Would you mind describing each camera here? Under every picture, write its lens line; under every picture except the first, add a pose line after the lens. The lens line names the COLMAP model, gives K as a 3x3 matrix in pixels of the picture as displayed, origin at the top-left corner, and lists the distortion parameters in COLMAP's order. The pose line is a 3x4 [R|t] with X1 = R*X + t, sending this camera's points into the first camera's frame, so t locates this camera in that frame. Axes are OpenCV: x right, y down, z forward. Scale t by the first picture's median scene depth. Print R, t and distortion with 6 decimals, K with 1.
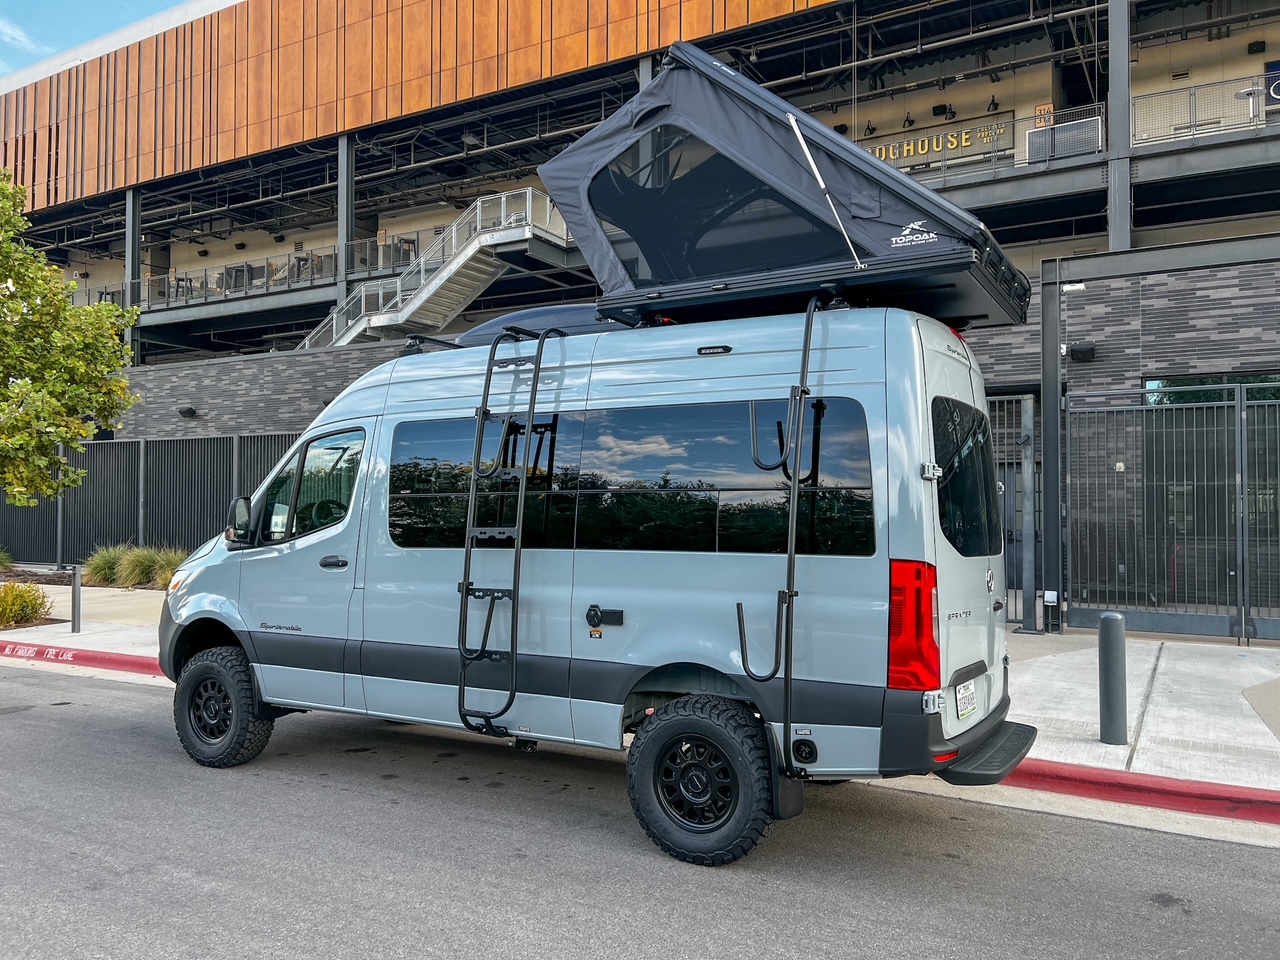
lens RADIAL K [[933.1, 0, 598.4], [0, 933.1, 477.8], [0, 0, 1]] dist [0.061844, -0.064492]
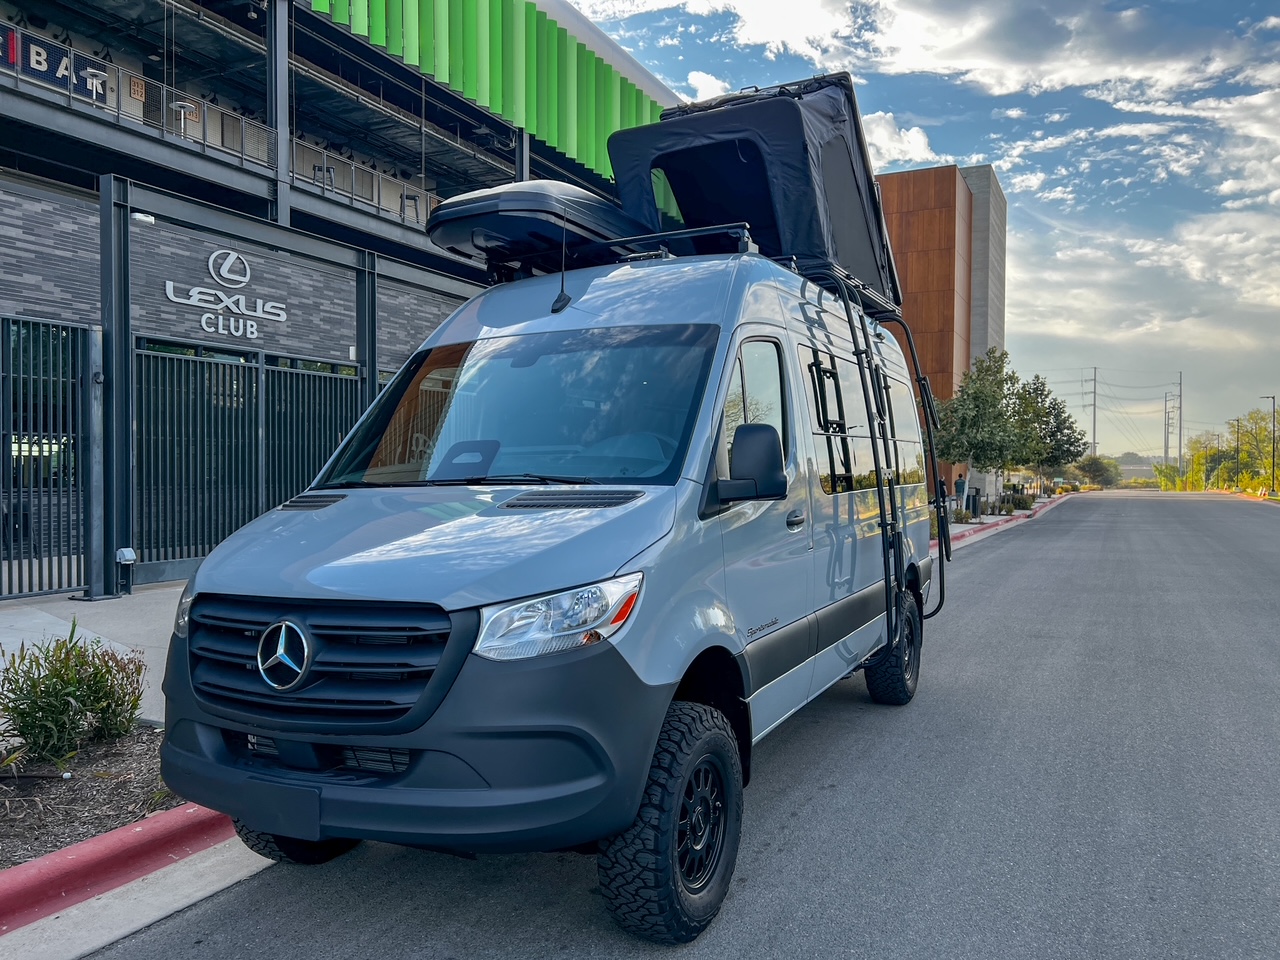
lens RADIAL K [[996.0, 0, 640.0], [0, 996.0, 480.0], [0, 0, 1]] dist [0.053407, -0.069372]
pose [[-0.091383, -0.013063, 0.995730, -0.399448], [-0.035217, 0.999331, 0.009878, 0.021121], [-0.995193, -0.034164, -0.091782, 0.453638]]
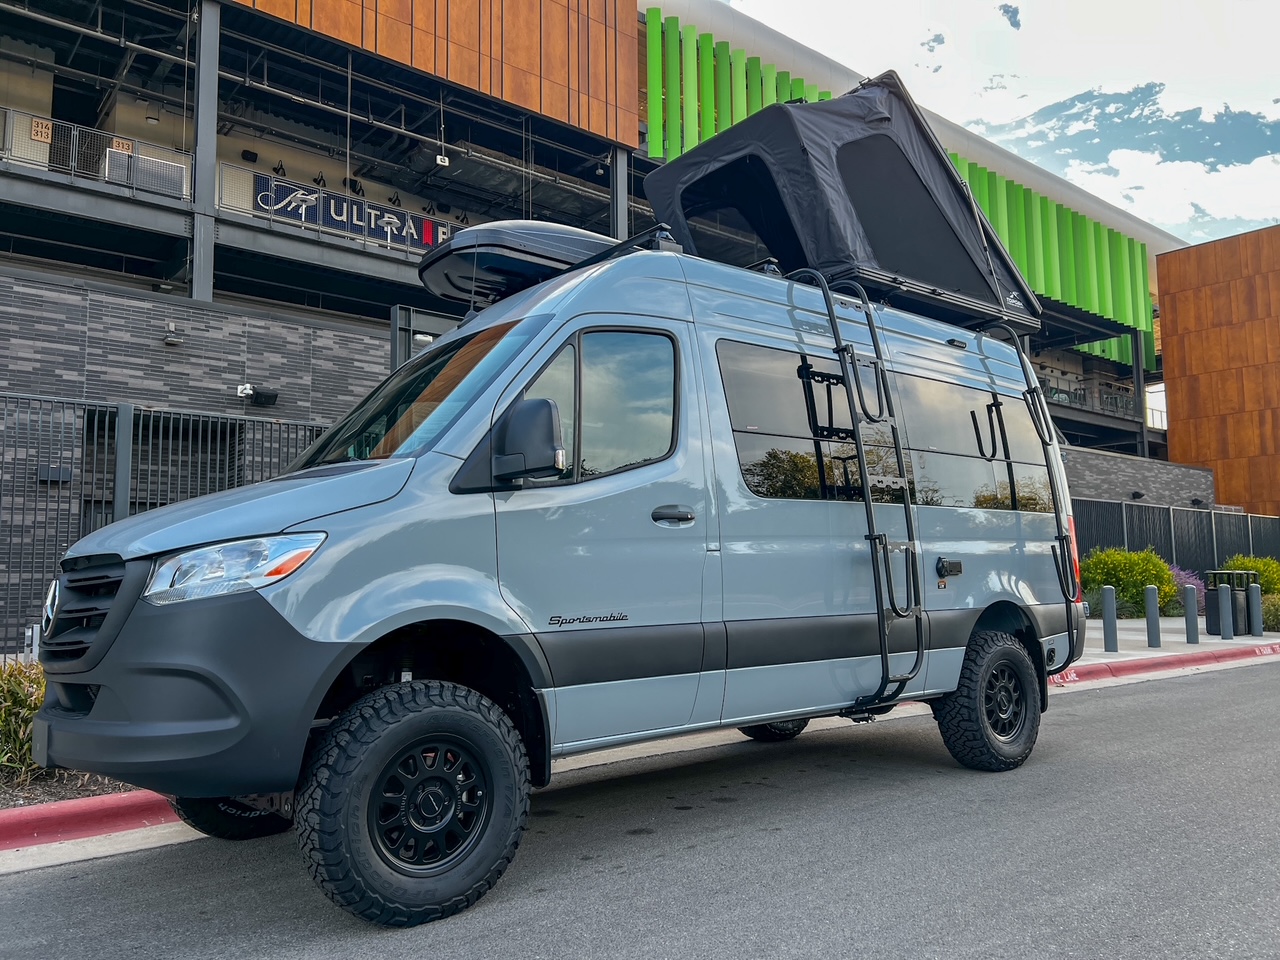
lens RADIAL K [[987.0, 0, 621.8], [0, 987.0, 474.2], [0, 0, 1]] dist [0.048252, -0.059045]
pose [[0.334469, 0.099012, 0.937191, -0.370468], [-0.018547, 0.994965, -0.098497, 0.050323], [-0.942224, 0.015562, 0.334621, 0.301209]]
